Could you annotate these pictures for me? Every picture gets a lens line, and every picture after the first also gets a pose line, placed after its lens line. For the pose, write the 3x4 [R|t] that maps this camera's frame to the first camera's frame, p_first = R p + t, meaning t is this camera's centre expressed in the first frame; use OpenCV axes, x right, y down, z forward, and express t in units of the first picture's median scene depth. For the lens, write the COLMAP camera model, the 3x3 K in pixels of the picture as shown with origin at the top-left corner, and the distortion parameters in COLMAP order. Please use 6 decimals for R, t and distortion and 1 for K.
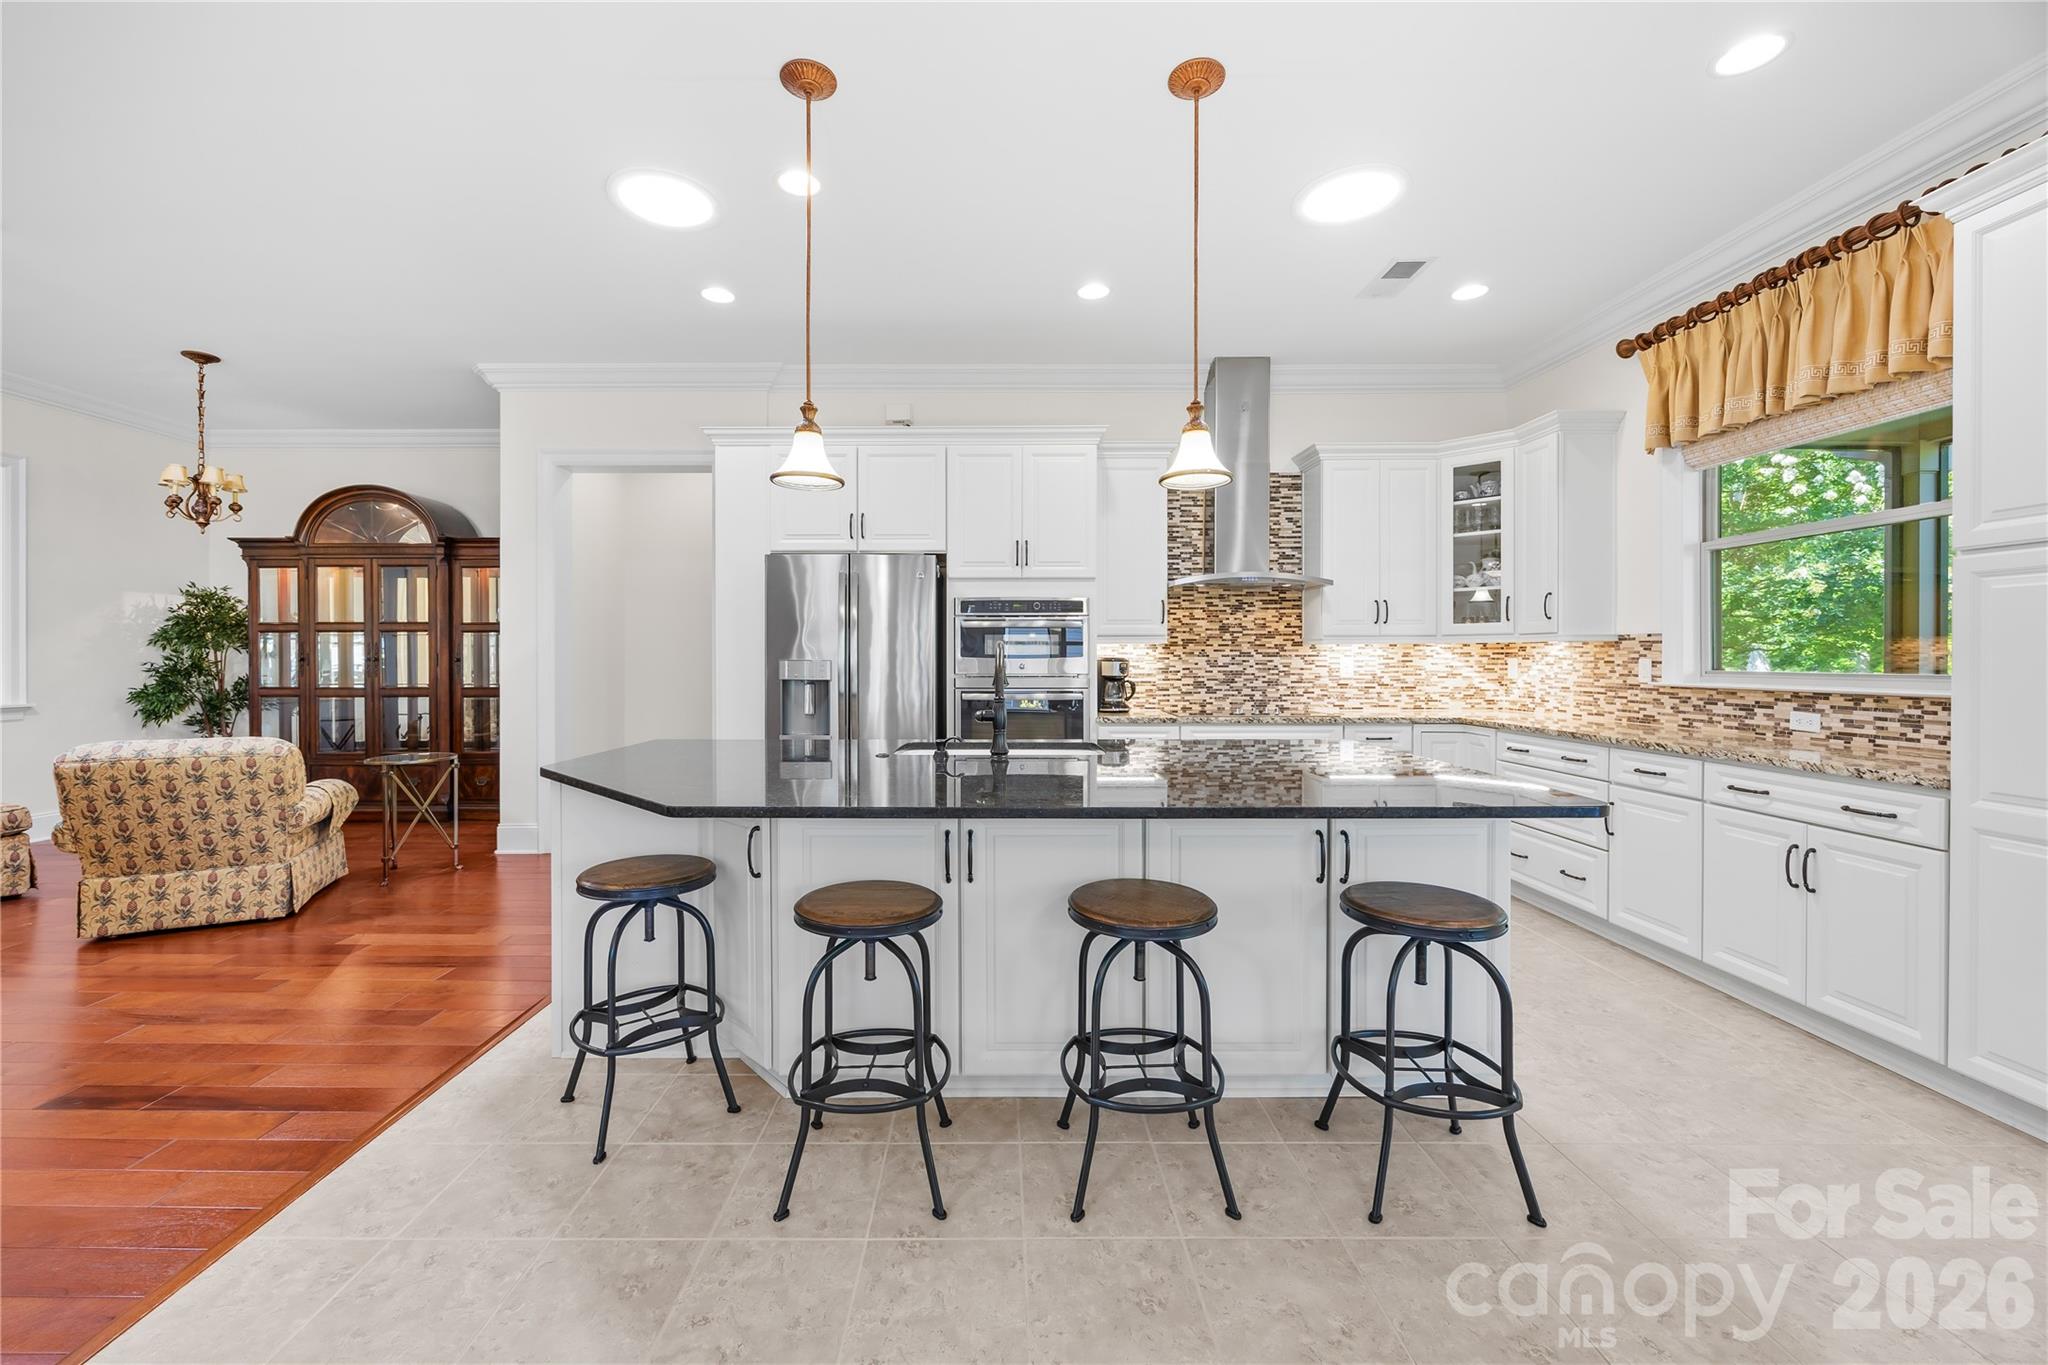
lens RADIAL K [[796.2, 0, 998.1], [0, 796.2, 661.8], [0, 0, 1]] dist [-0.009025, 0.000035]
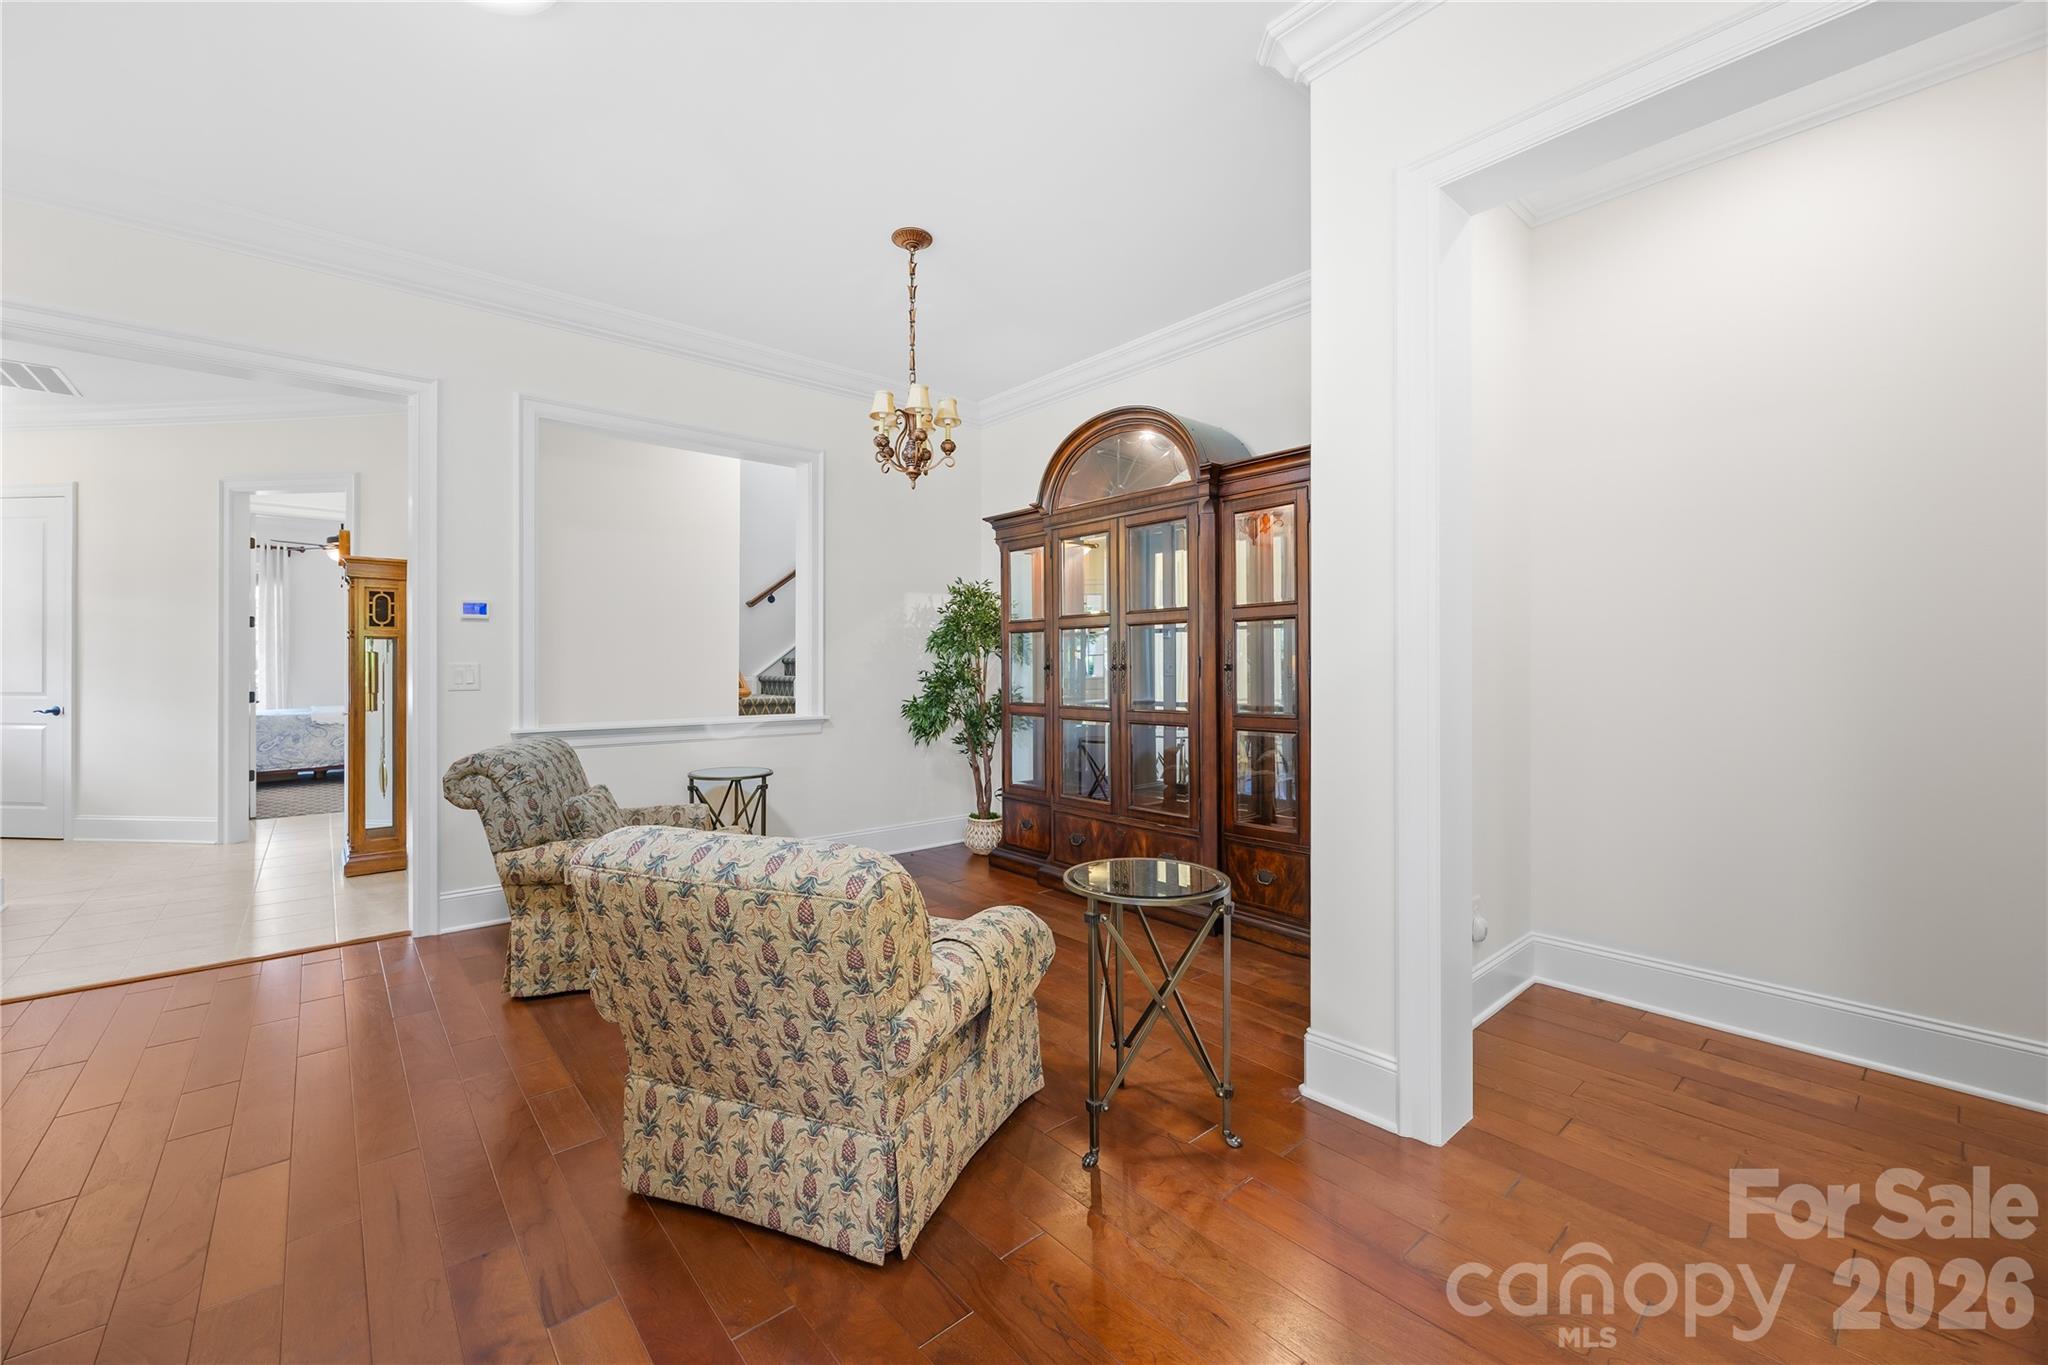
lens RADIAL K [[796.2, 0, 998.1], [0, 796.2, 661.8], [0, 0, 1]] dist [-0.009025, 0.000035]
pose [[0.638746, -0.006963, -0.769386, -0.334315], [-0.000137, 0.999958, -0.009163, -0.001176], [0.769417, 0.005959, 0.638719, 0.487313]]
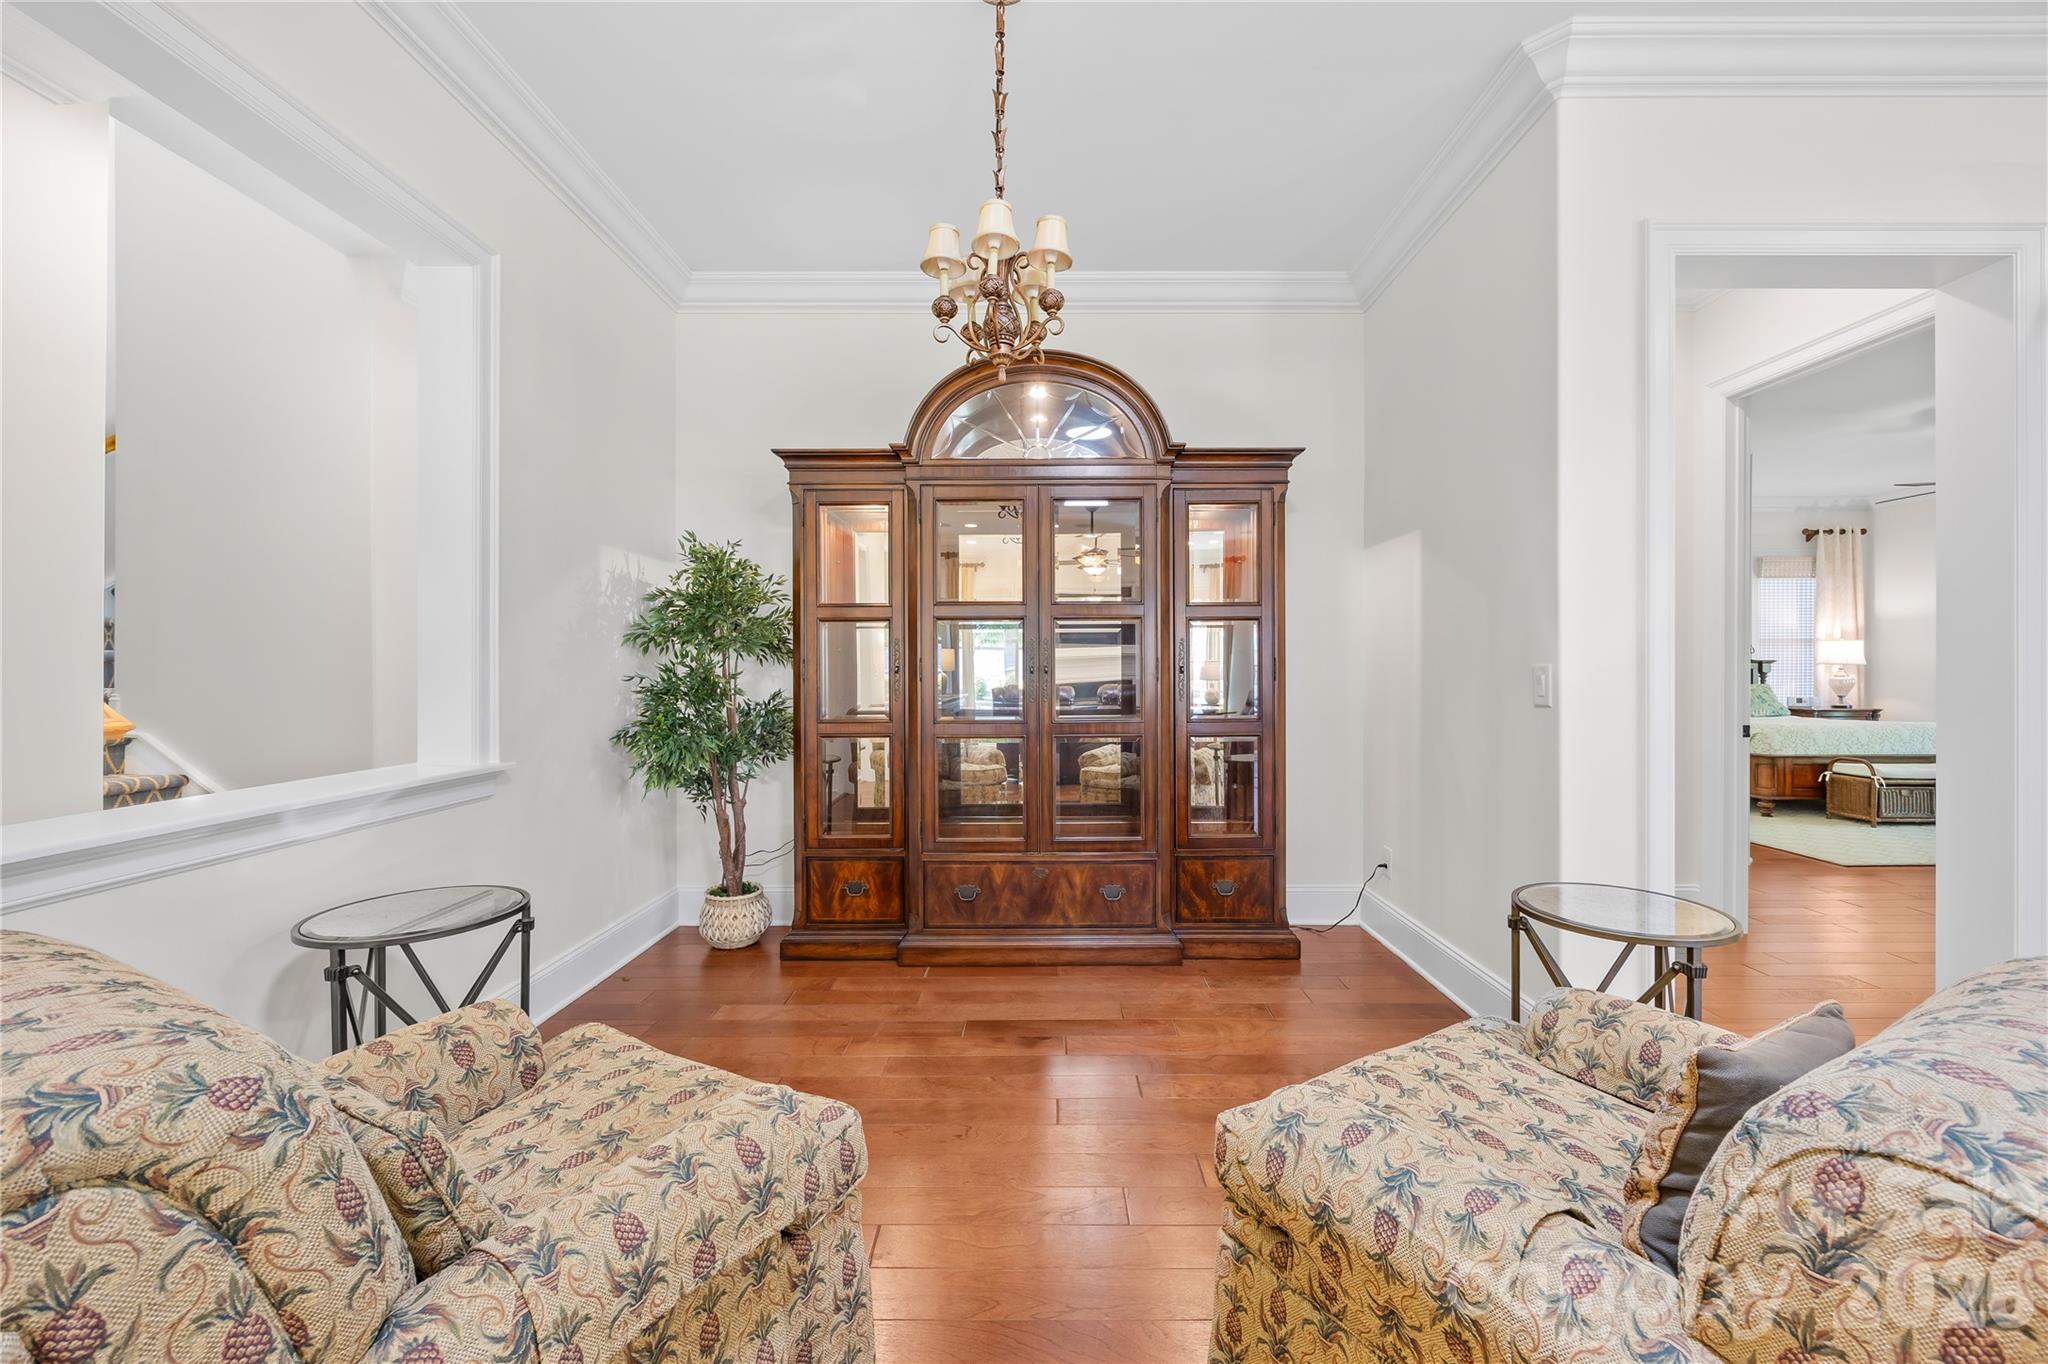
lens RADIAL K [[777.8, 0, 1034.4], [0, 777.8, 677.4], [0, 0, 1]] dist [-0.011686, -0.000026]
pose [[0.999938, -0.004305, -0.010293, -0.791386], [0.004344, 0.999983, 0.003770, 0.000434], [0.010276, -0.003814, 0.999940, 0.460934]]
